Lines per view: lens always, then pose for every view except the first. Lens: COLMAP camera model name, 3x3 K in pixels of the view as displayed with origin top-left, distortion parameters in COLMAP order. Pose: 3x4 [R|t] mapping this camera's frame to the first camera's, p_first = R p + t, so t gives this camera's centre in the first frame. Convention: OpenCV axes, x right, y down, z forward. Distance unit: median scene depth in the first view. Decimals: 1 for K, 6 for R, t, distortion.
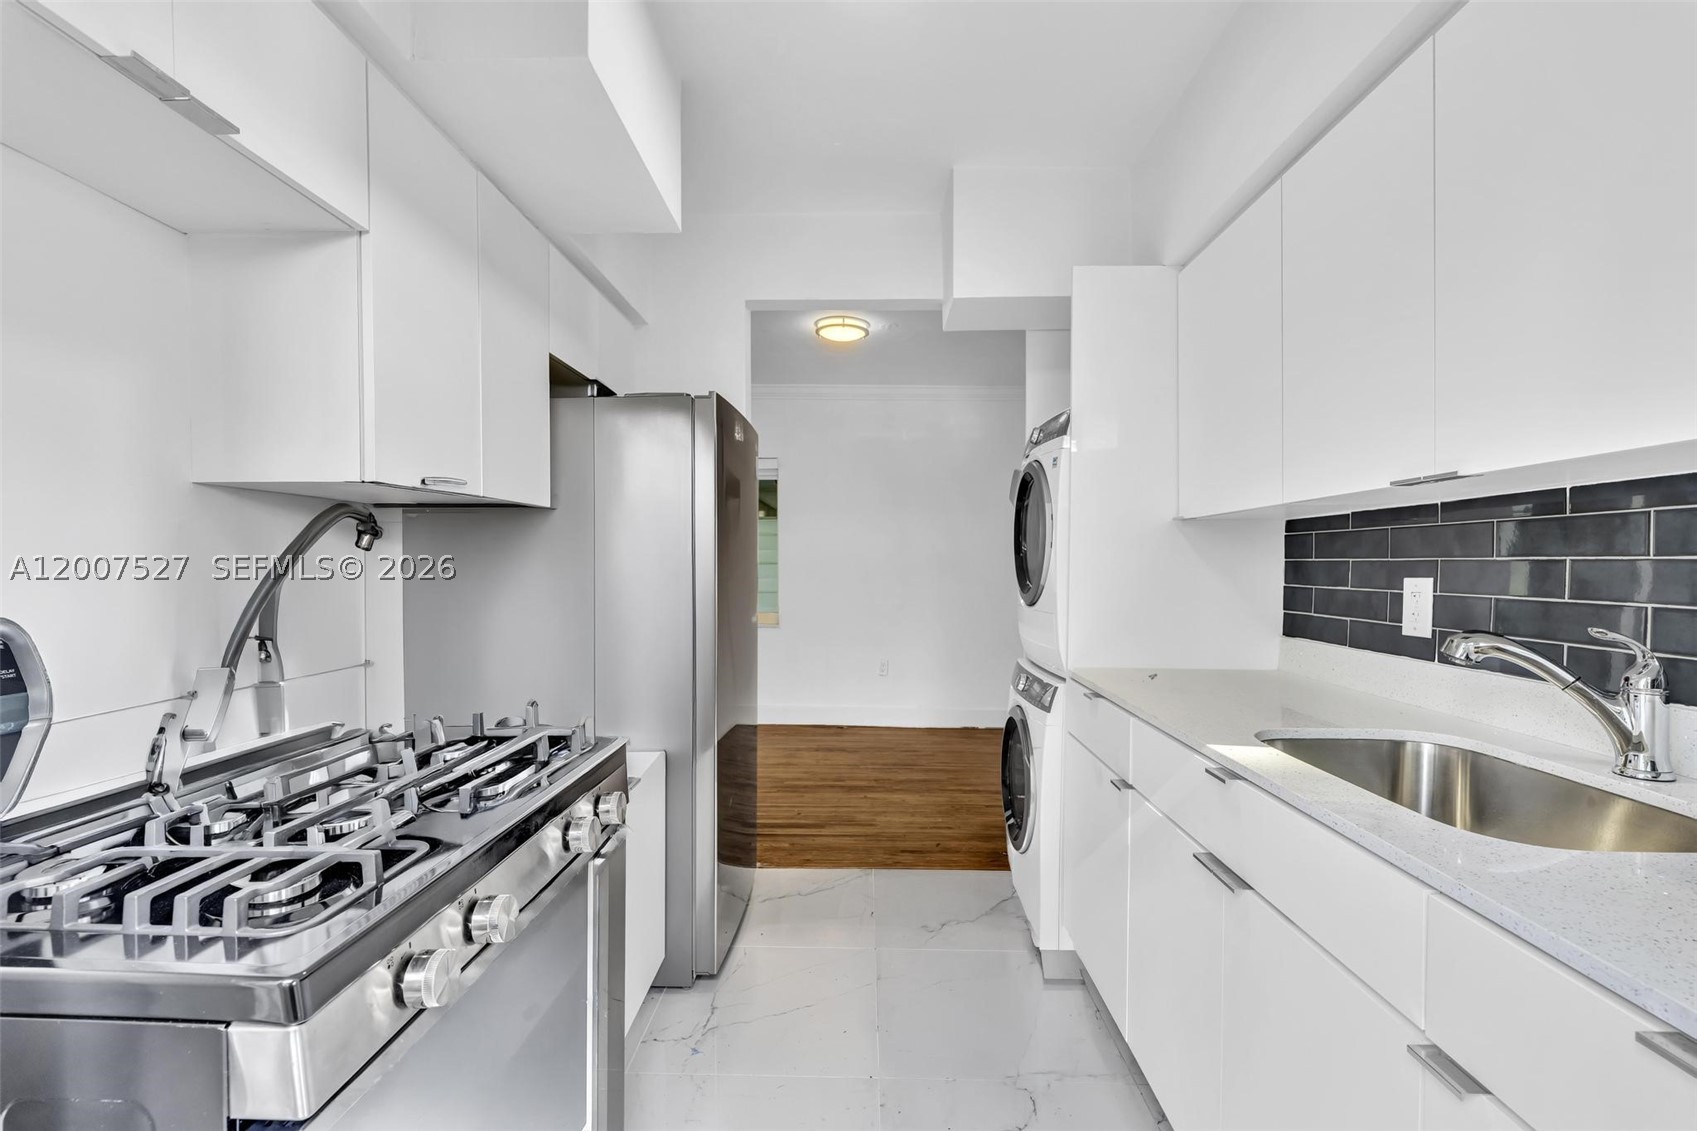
lens RADIAL K [[761.4, 0, 847.7], [0, 761.4, 572.1], [0, 0, 1]] dist [-0.002606, 0.001174]
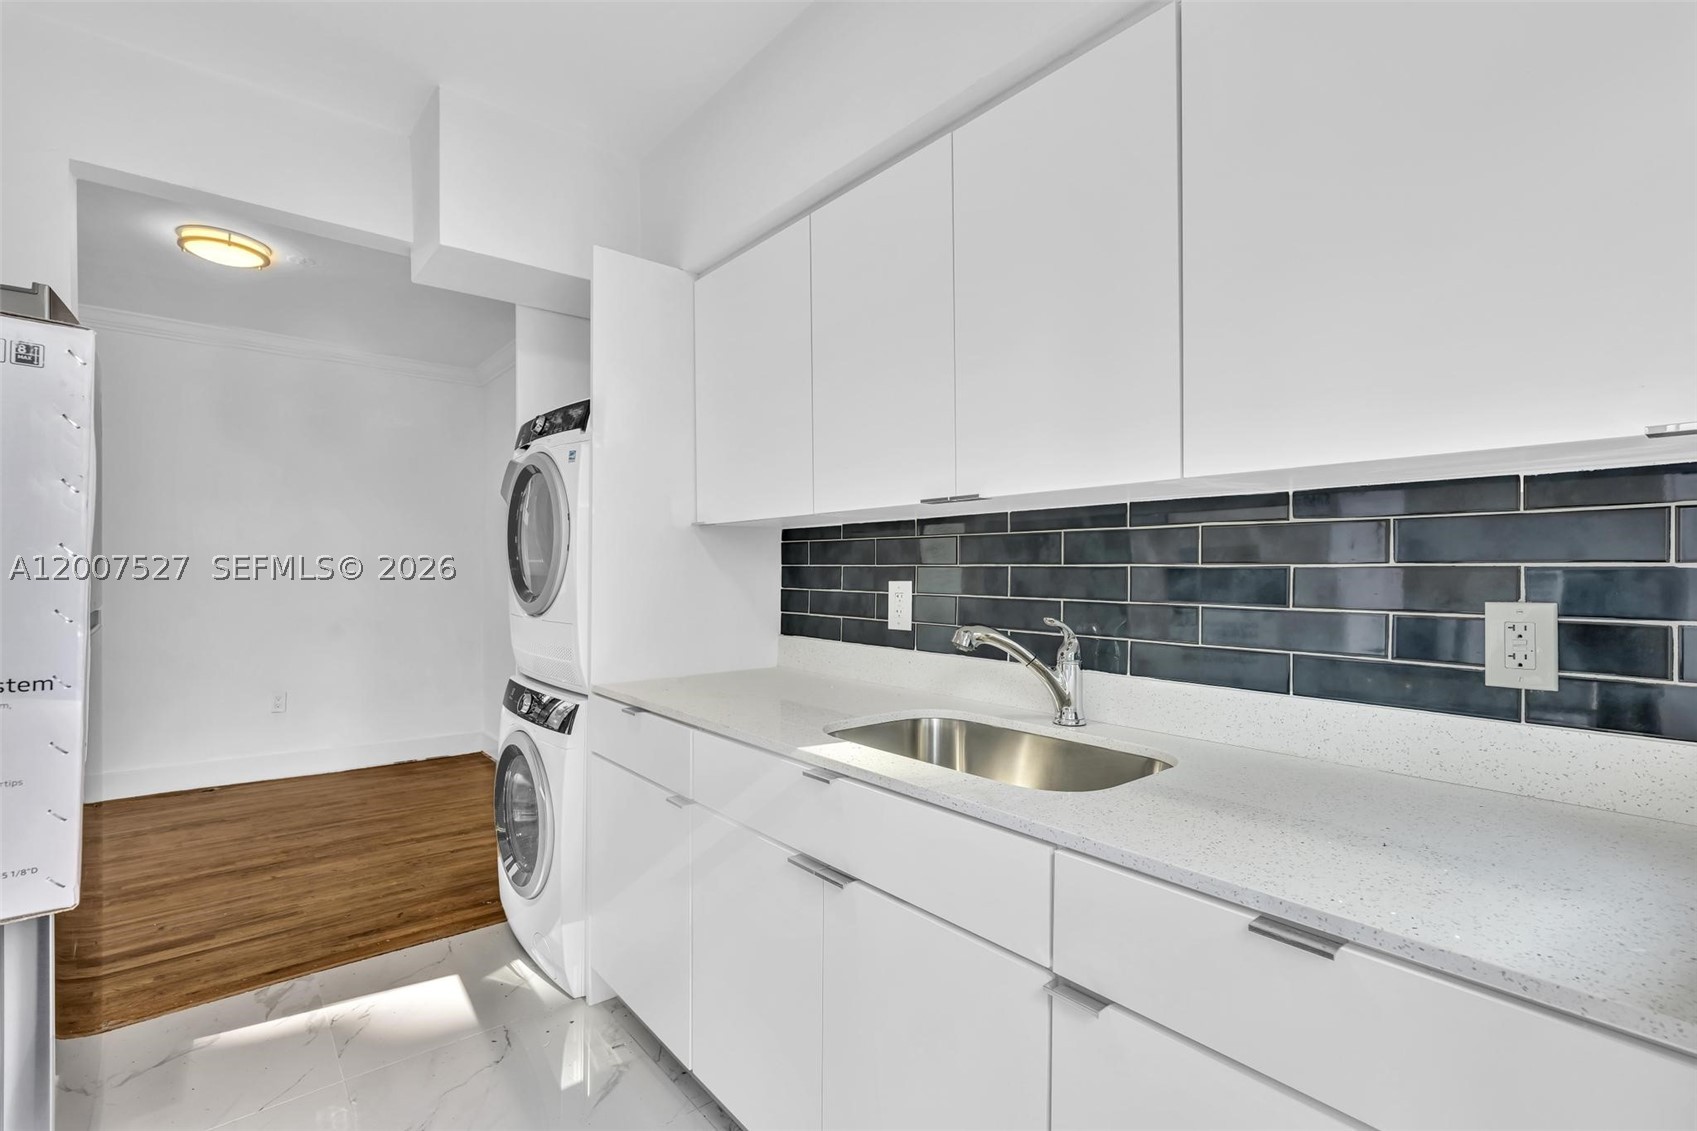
lens RADIAL K [[767.6, 0, 838.4], [0, 767.6, 574.3], [0, 0, 1]] dist [-0.000166, 0.001649]
pose [[0.756745, -0.003428, 0.653701, -0.088567], [0.005396, 0.999985, -0.001003, -0.001861], [-0.653688, 0.004287, 0.756752, 0.107207]]
